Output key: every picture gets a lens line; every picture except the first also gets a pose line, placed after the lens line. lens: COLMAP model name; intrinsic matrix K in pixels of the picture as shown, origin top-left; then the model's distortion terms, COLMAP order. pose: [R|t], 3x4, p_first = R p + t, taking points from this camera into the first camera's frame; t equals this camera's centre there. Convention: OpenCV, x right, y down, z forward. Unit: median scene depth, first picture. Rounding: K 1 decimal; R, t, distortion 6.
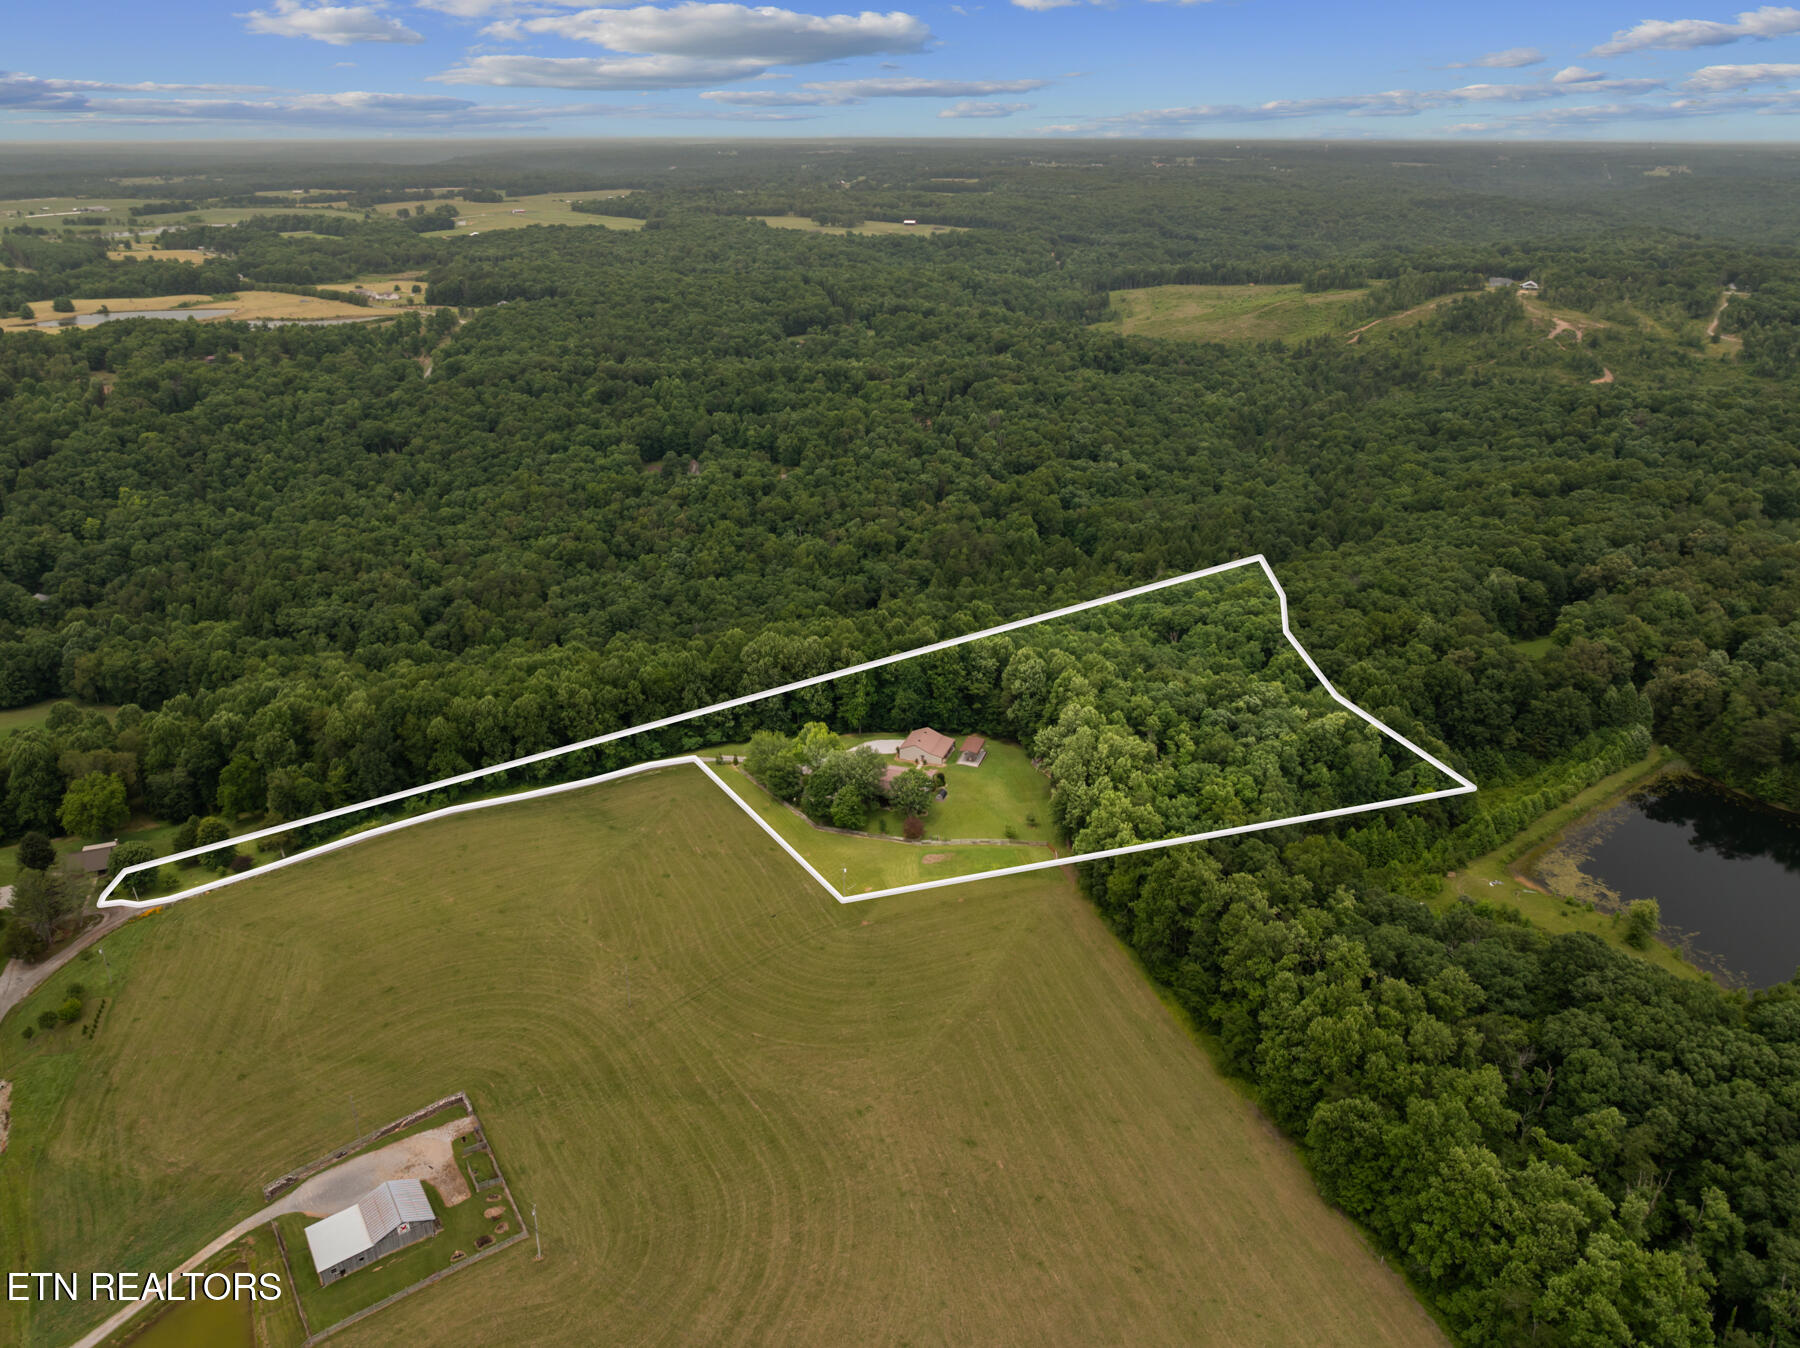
lens RADIAL K [[1281.3, 0, 856.5], [0, 1281.3, 673.1], [0, 0, 1]] dist [-0.035694, -0.000104]
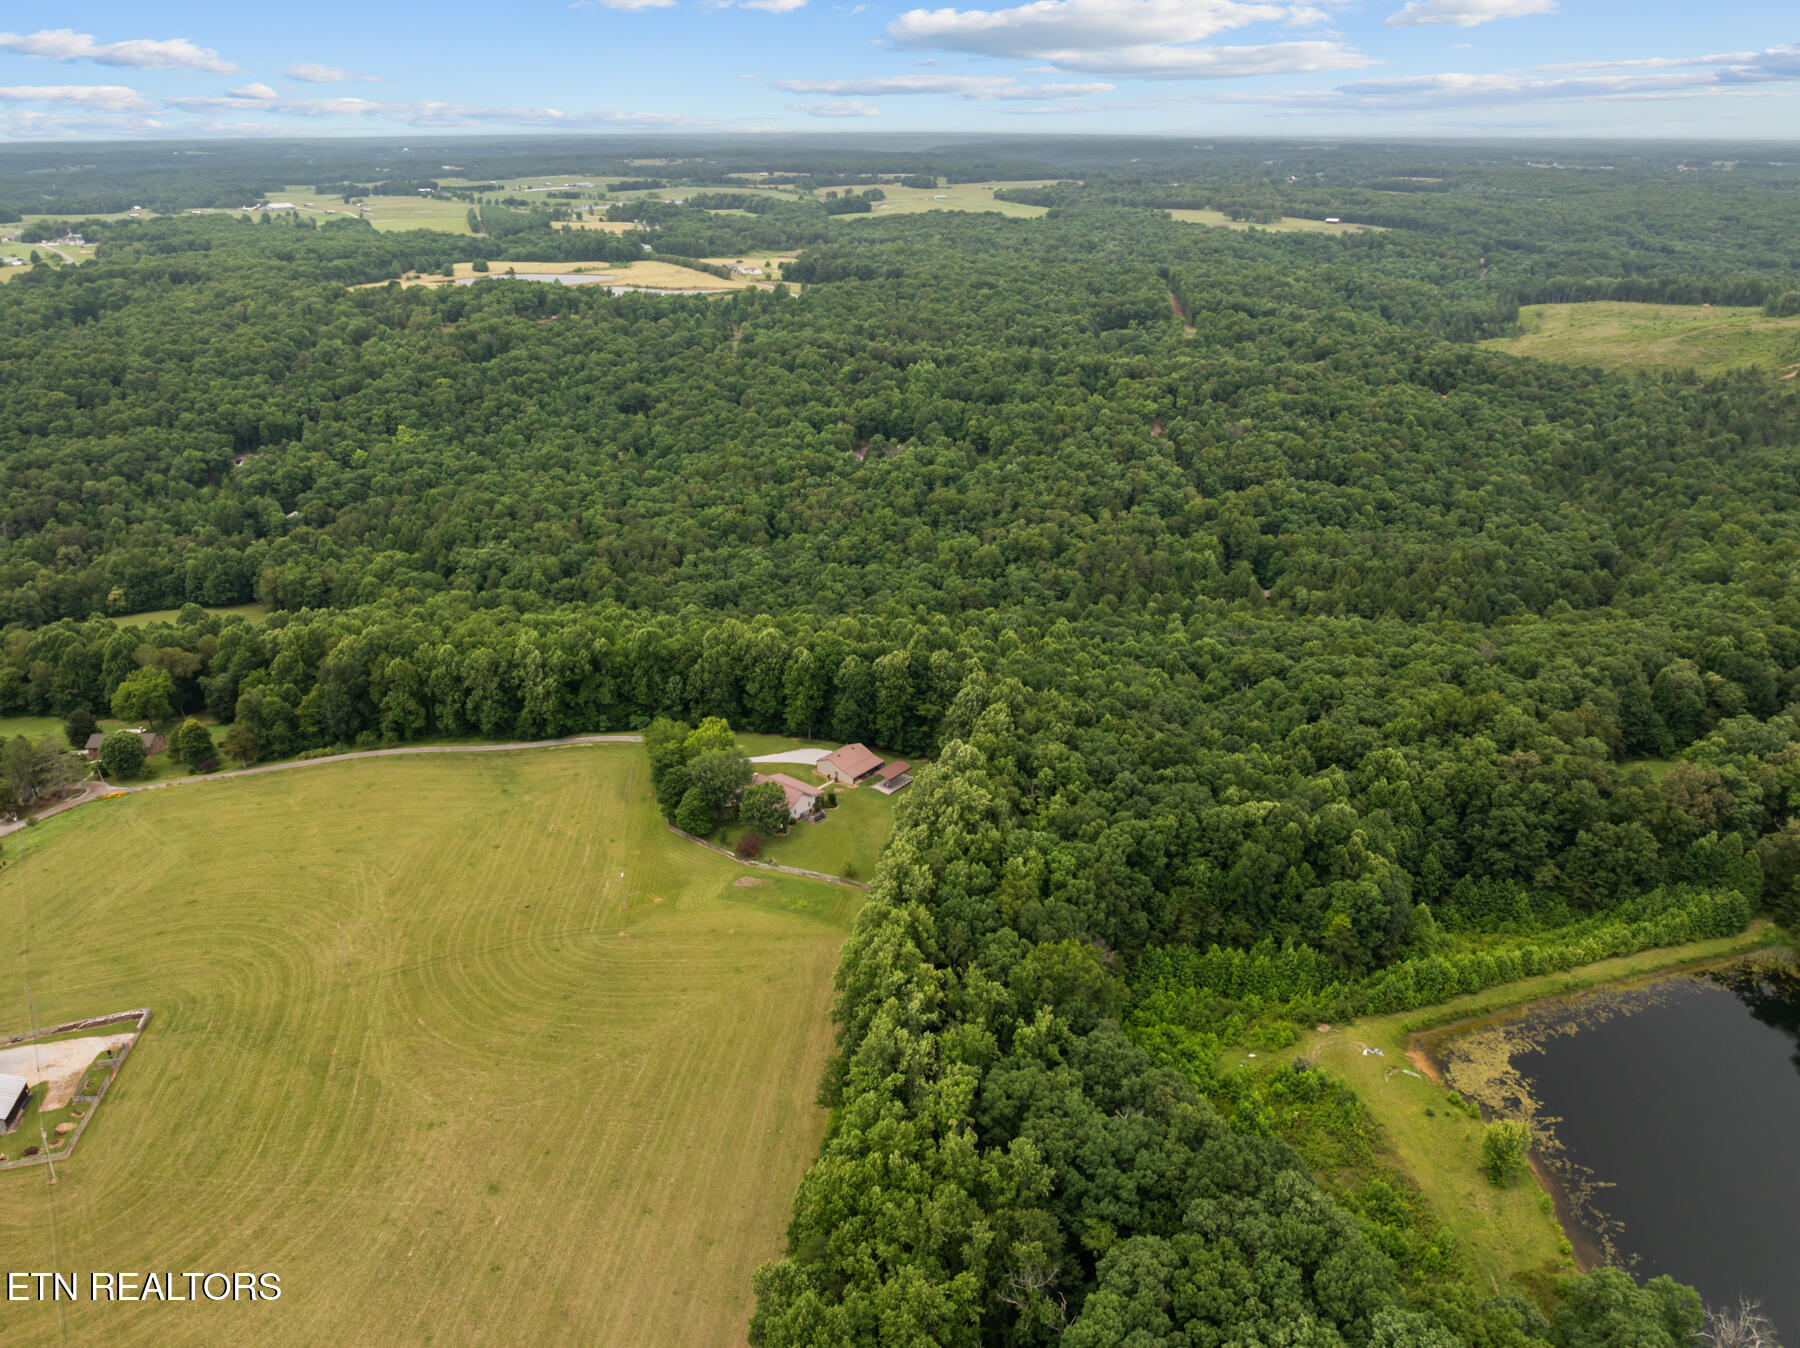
lens RADIAL K [[1281.3, 0, 856.5], [0, 1281.3, 673.1], [0, 0, 1]] dist [-0.035694, -0.000104]
pose [[0.937781, 0.139056, -0.318166, 0.198648], [-0.137652, 0.990112, 0.027010, -0.018505], [0.318776, 0.018466, 0.947650, 0.078334]]
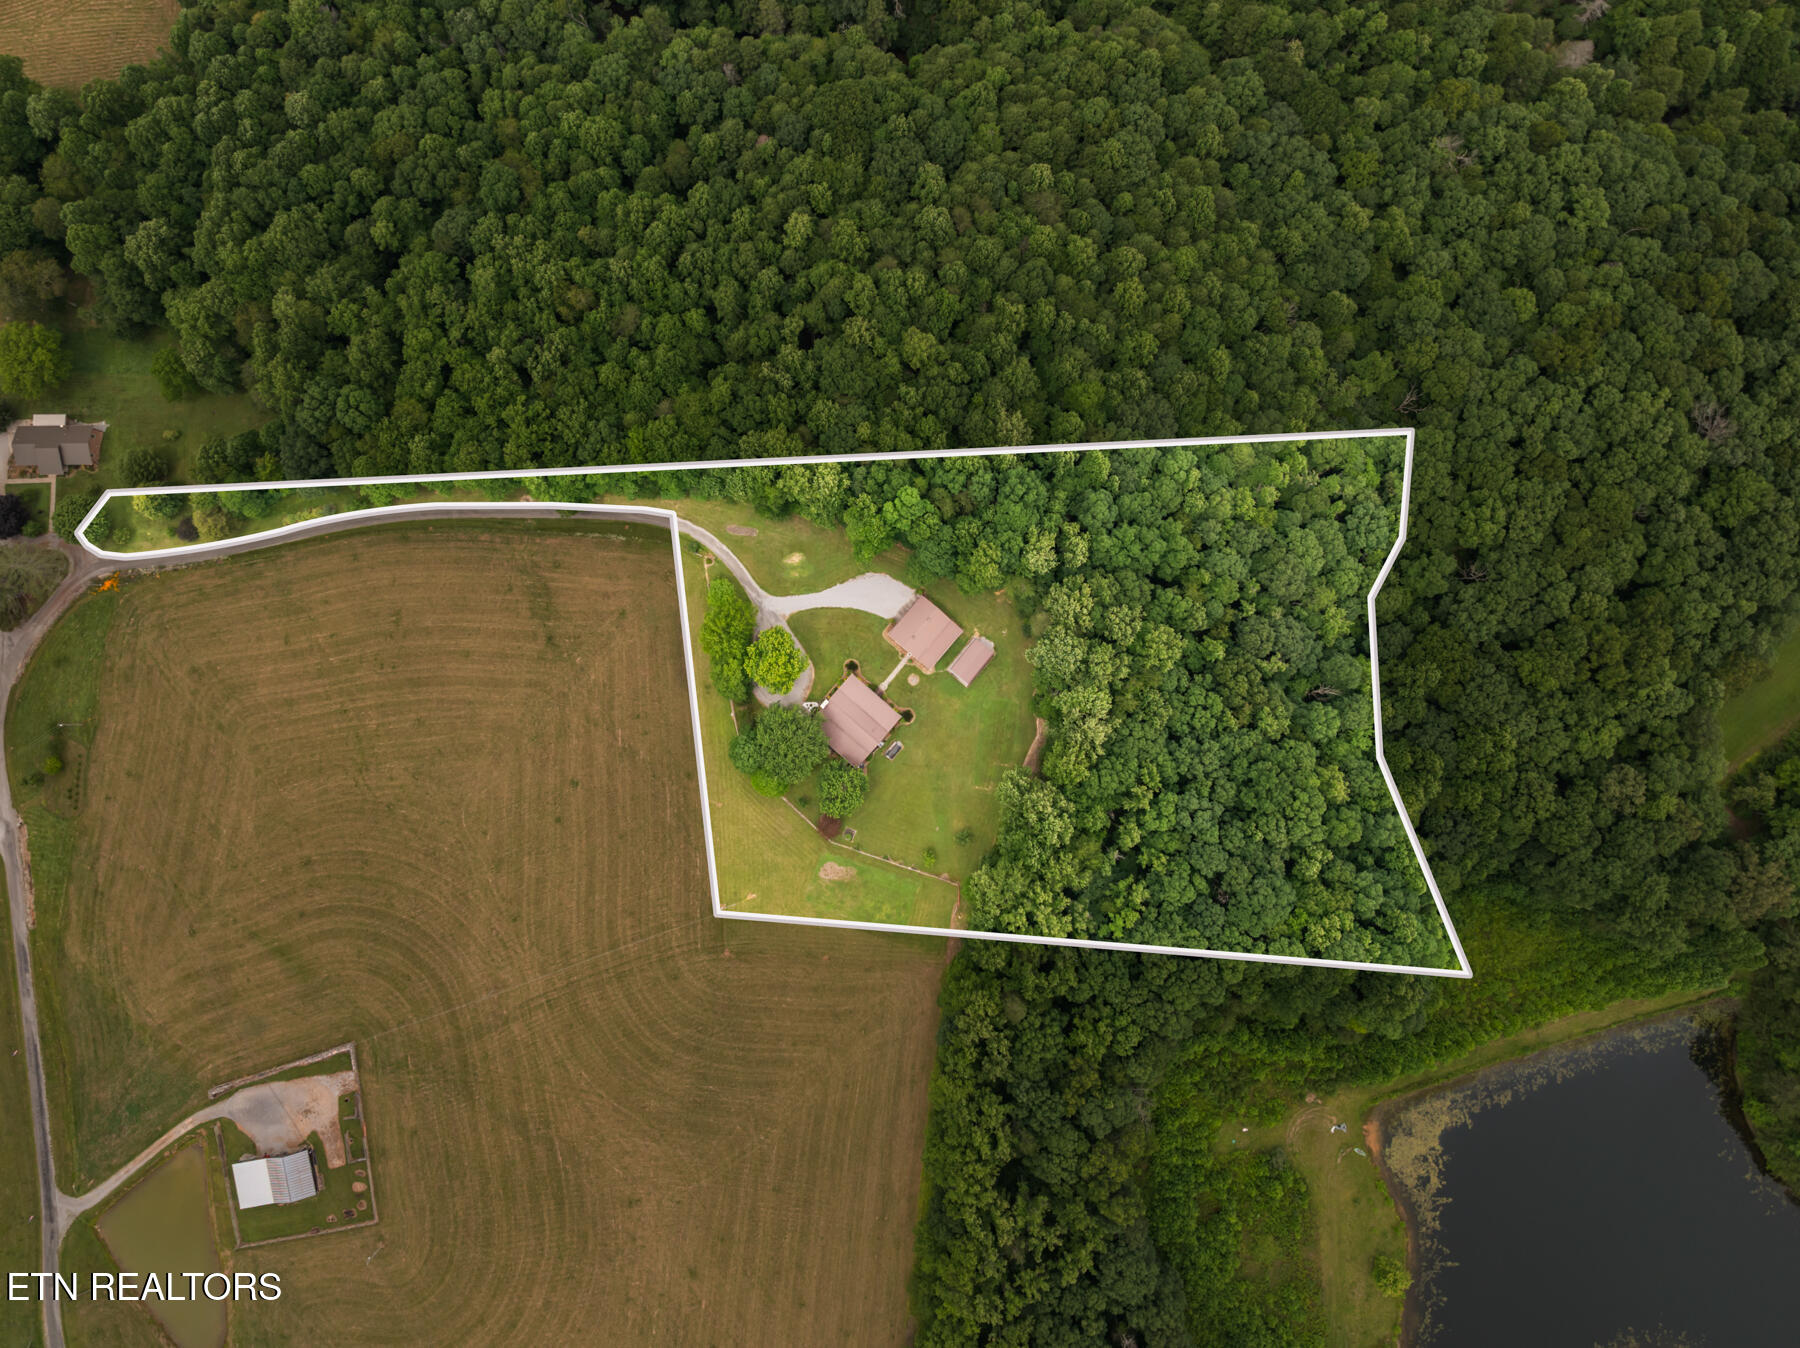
lens RADIAL K [[1274.8, 0, 879.0], [0, 1274.8, 672.4], [0, 0, 1]] dist [-0.040829, 0.005099]
pose [[0.940879, 0.338185, -0.019449, 0.029973], [-0.137108, 0.432696, 0.891053, -0.384075], [0.309756, -0.835706, 0.453482, 0.346756]]
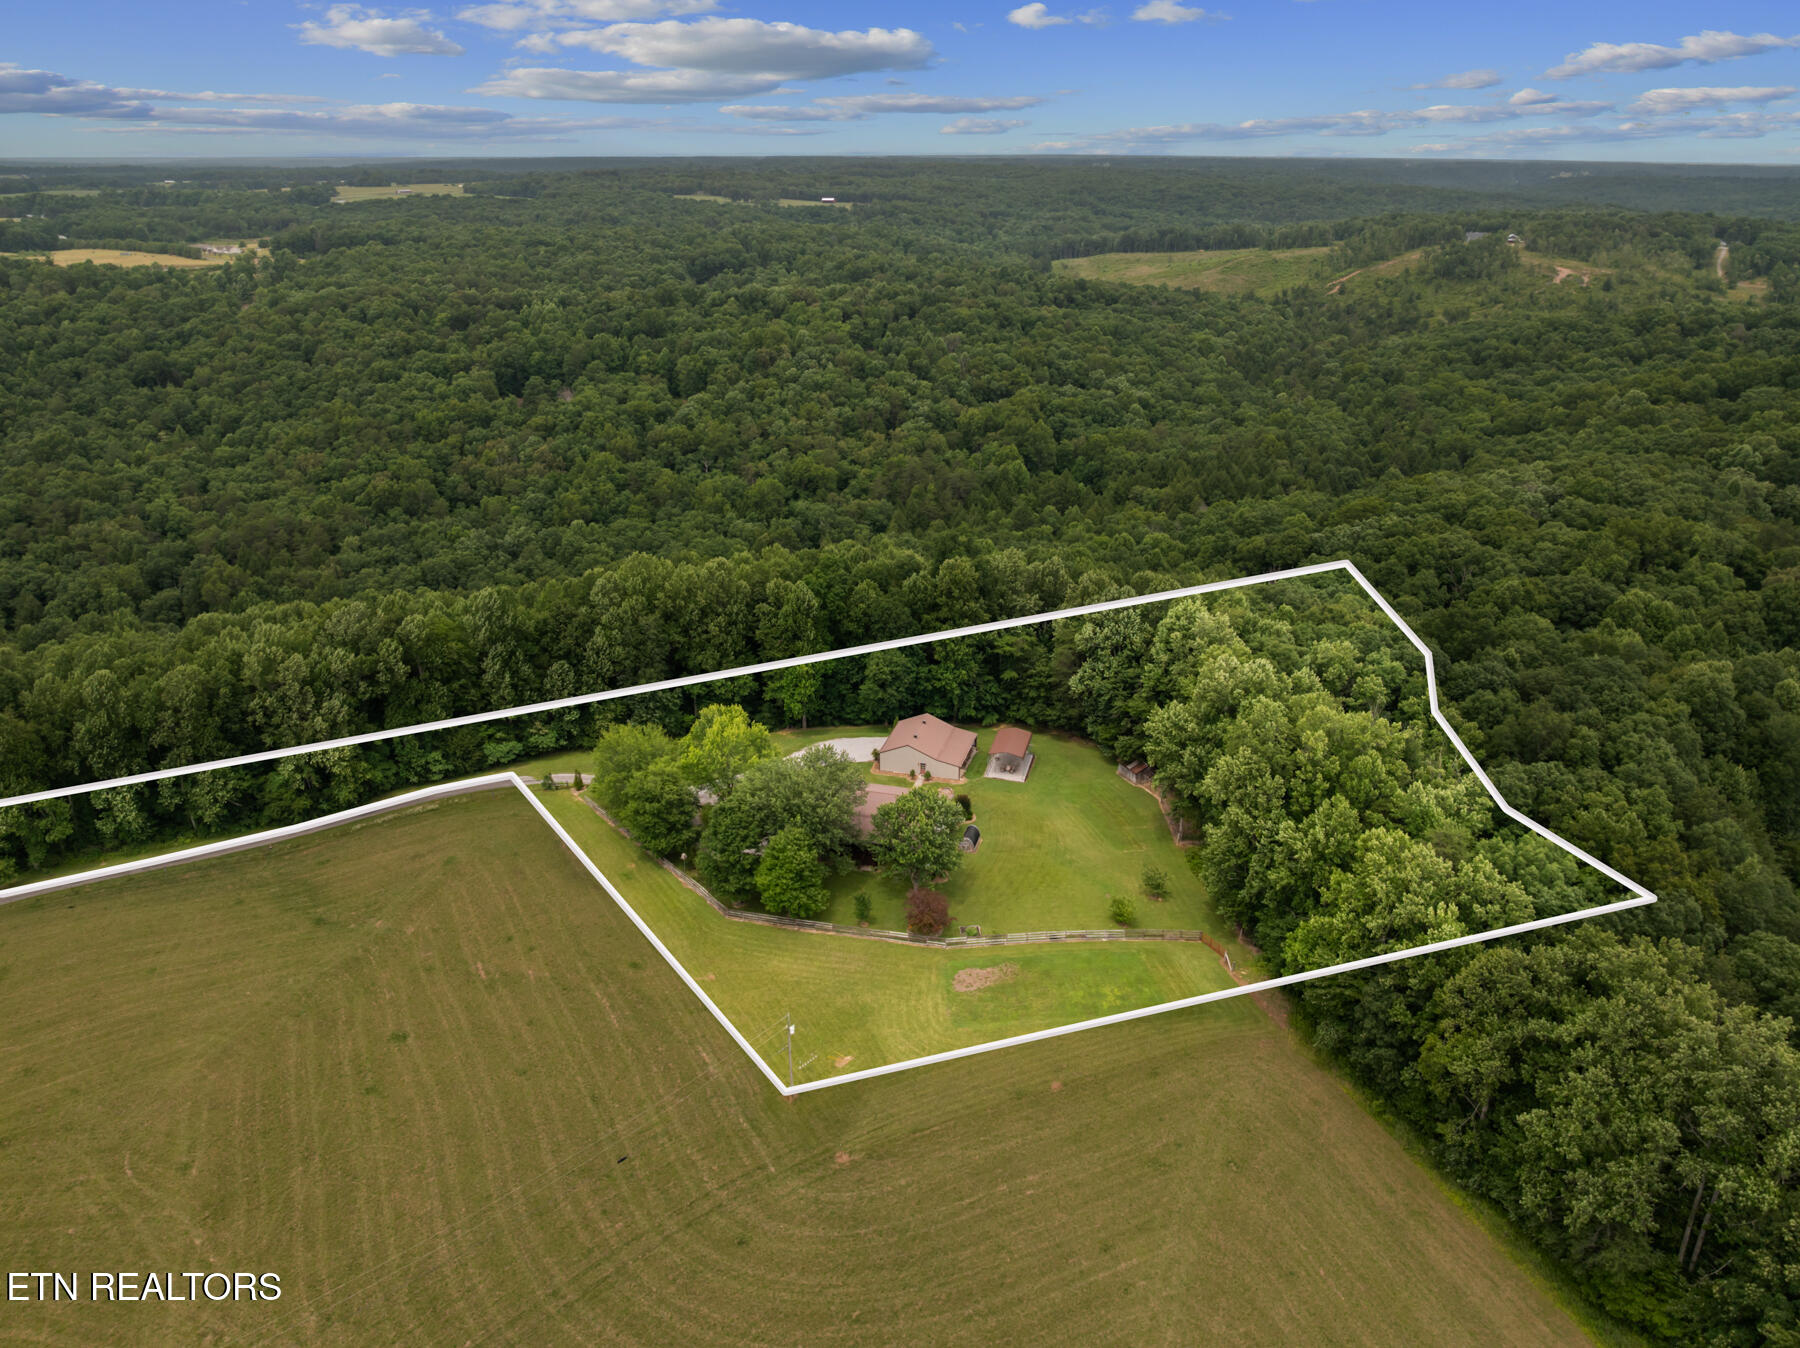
lens RADIAL K [[1274.8, 0, 879.0], [0, 1274.8, 672.4], [0, 0, 1]] dist [-0.040829, 0.005099]
pose [[0.996663, -0.019071, 0.079371, -0.005333], [0.020083, 0.999727, -0.011971, 0.018085], [-0.079121, 0.013525, 0.996773, 0.263443]]
